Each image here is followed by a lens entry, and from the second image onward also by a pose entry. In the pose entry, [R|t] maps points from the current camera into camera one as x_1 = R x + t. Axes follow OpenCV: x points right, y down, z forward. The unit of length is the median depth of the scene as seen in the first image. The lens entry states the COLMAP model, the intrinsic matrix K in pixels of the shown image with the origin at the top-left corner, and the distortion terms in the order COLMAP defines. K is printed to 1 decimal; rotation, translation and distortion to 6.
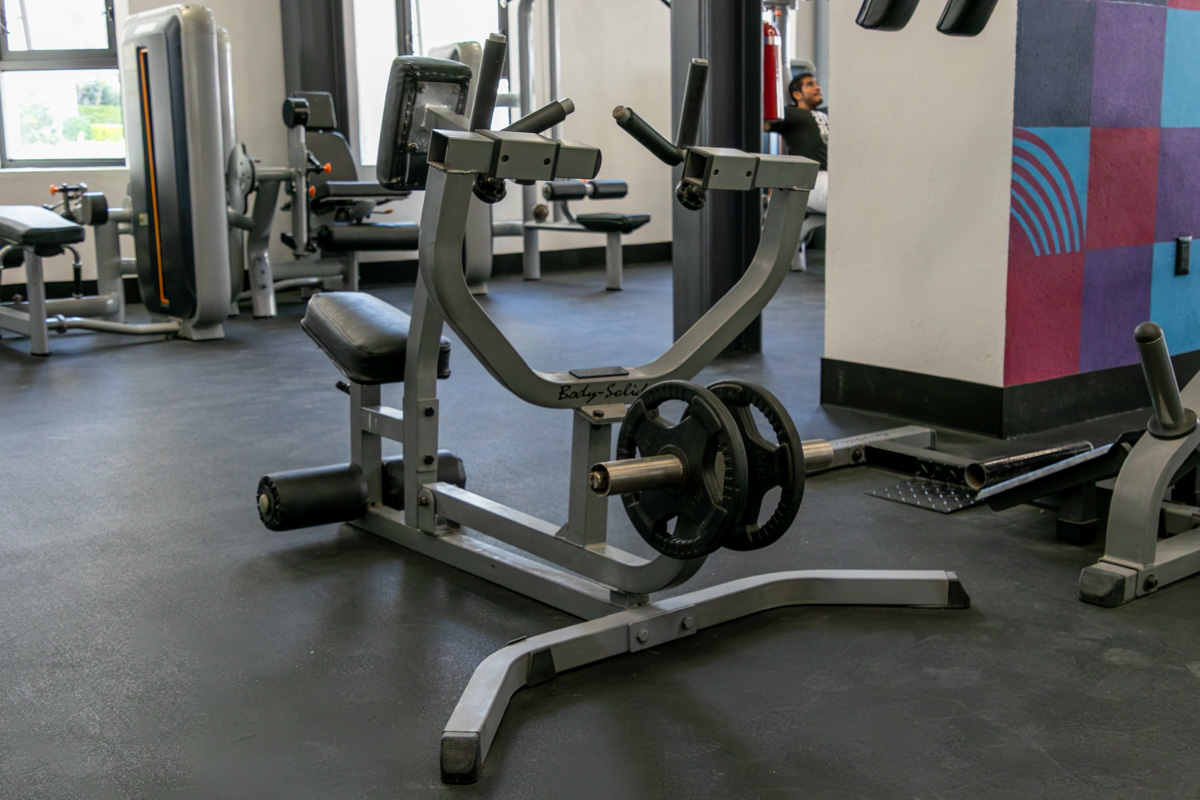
lens RADIAL K [[1397.6, 0, 600.0], [0, 1397.6, 400.0], [0, 0, 1]] dist [0.015458, 0.043777]
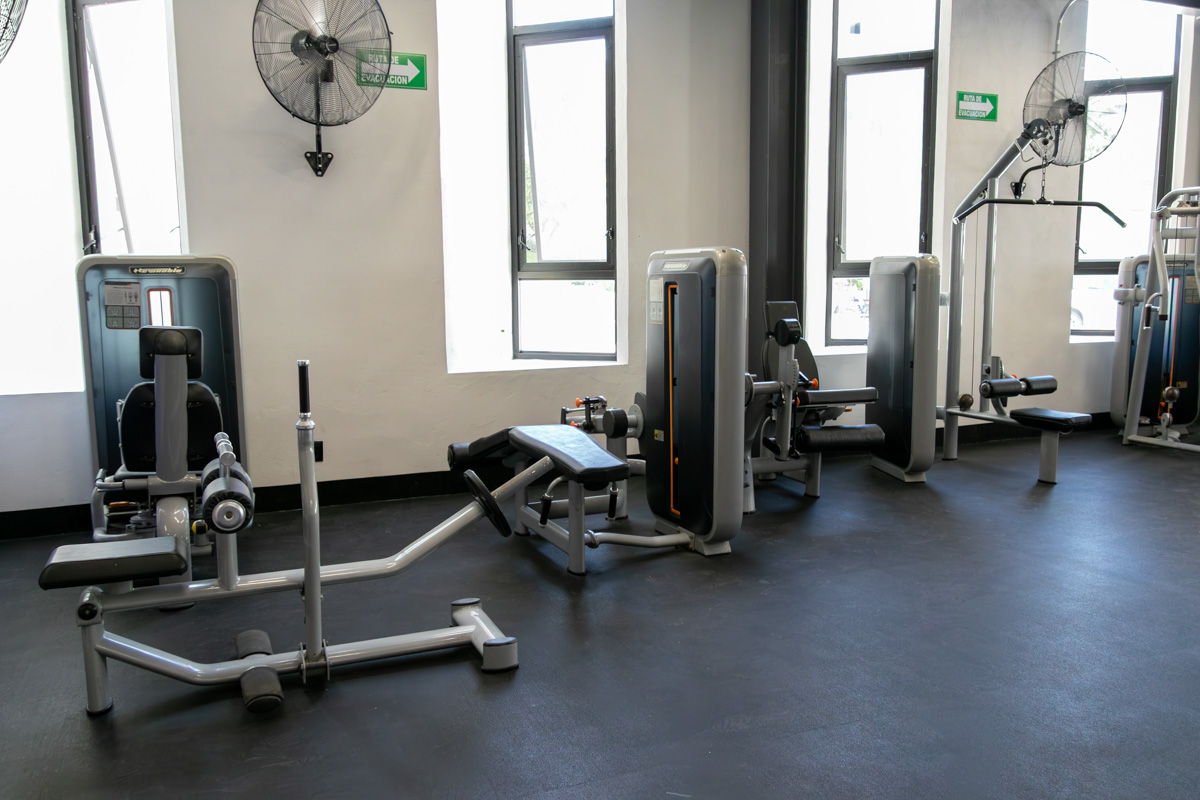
lens RADIAL K [[1050.2, 0, 605.3], [0, 1050.2, 420.6], [0, 0, 1]] dist [-0.011279, -0.005411]
pose [[0.966856, 0.037242, -0.252593, -0.144760], [-0.049429, 0.997891, -0.042072, -0.094198], [0.250494, 0.053162, 0.966658, 0.177425]]
